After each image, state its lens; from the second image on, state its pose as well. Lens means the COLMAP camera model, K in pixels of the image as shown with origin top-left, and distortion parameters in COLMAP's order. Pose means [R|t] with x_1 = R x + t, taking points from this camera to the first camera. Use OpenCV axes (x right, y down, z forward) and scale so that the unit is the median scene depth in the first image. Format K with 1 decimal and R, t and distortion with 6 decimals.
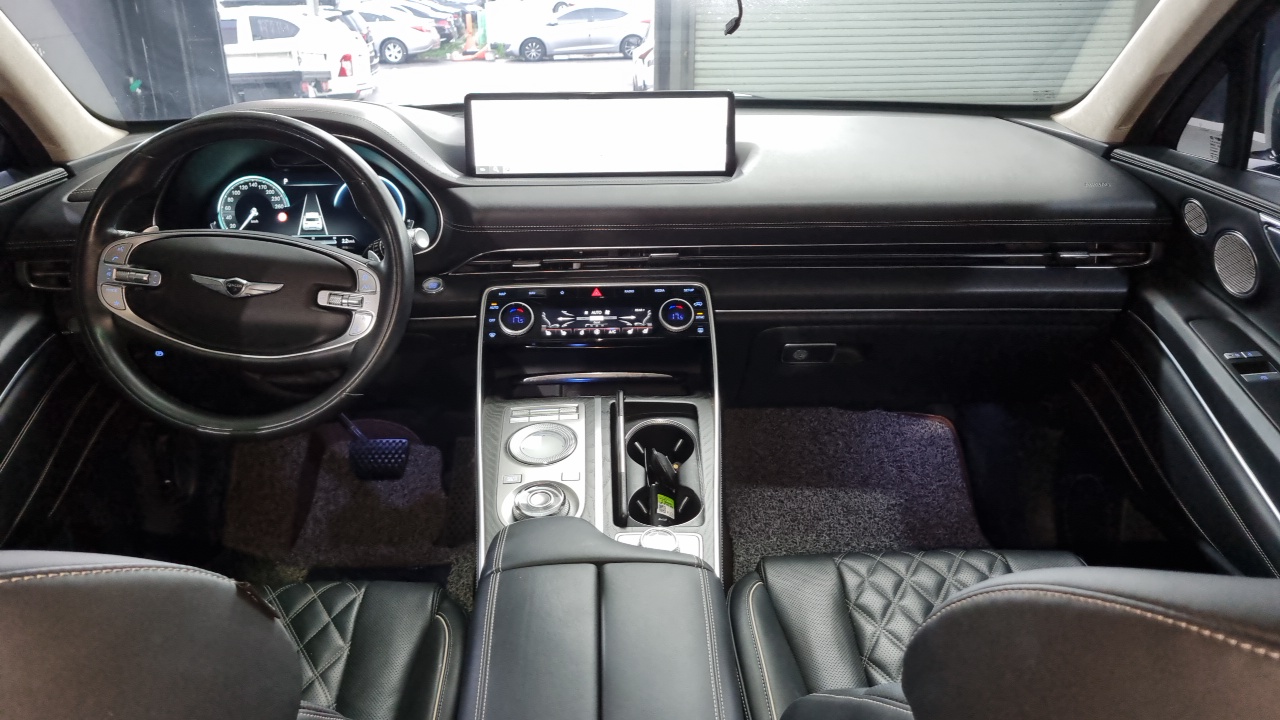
lens RADIAL K [[942.0, 0, 640.0], [0, 942.0, 360.0], [0, 0, 1]] dist [0.008901, 0.002135]
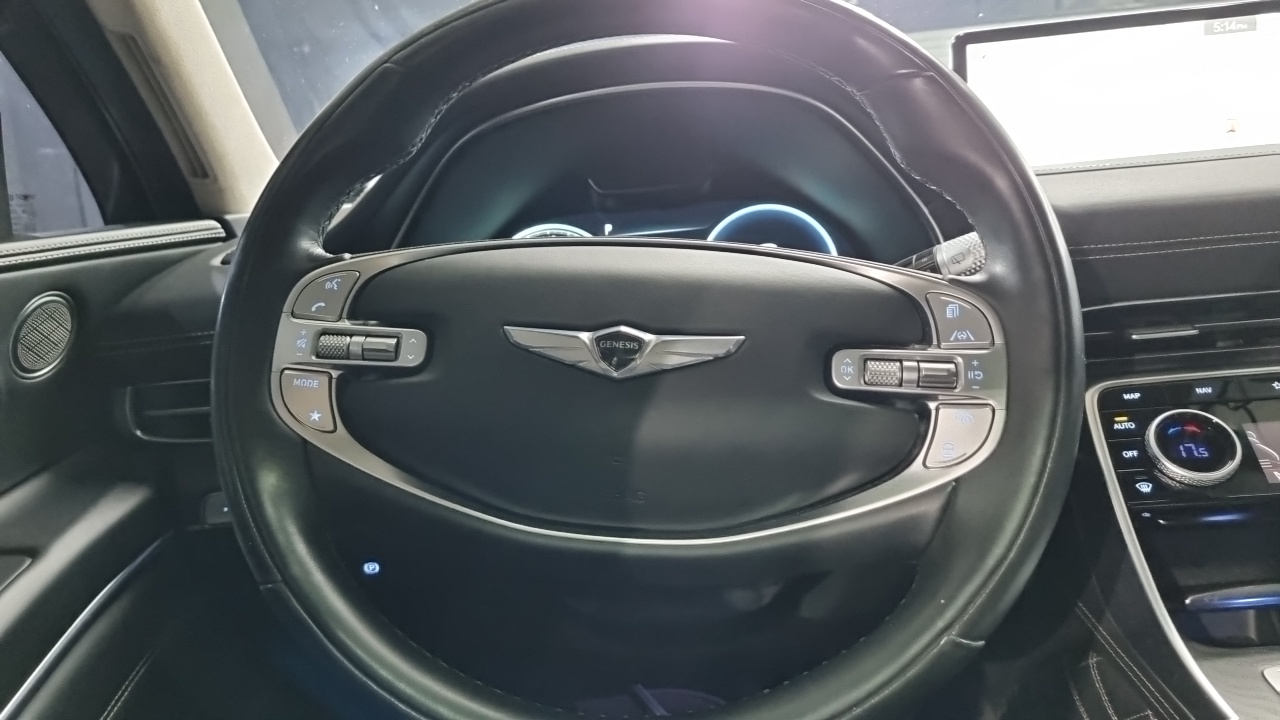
lens RADIAL K [[942.0, 0, 640.0], [0, 942.0, 360.0], [0, 0, 1]] dist [0.008901, 0.002135]
pose [[0.990784, -0.062540, -0.120146, -0.321626], [0.030231, 0.966752, -0.253924, 0.018278], [0.132031, 0.247951, 0.959733, 0.550782]]
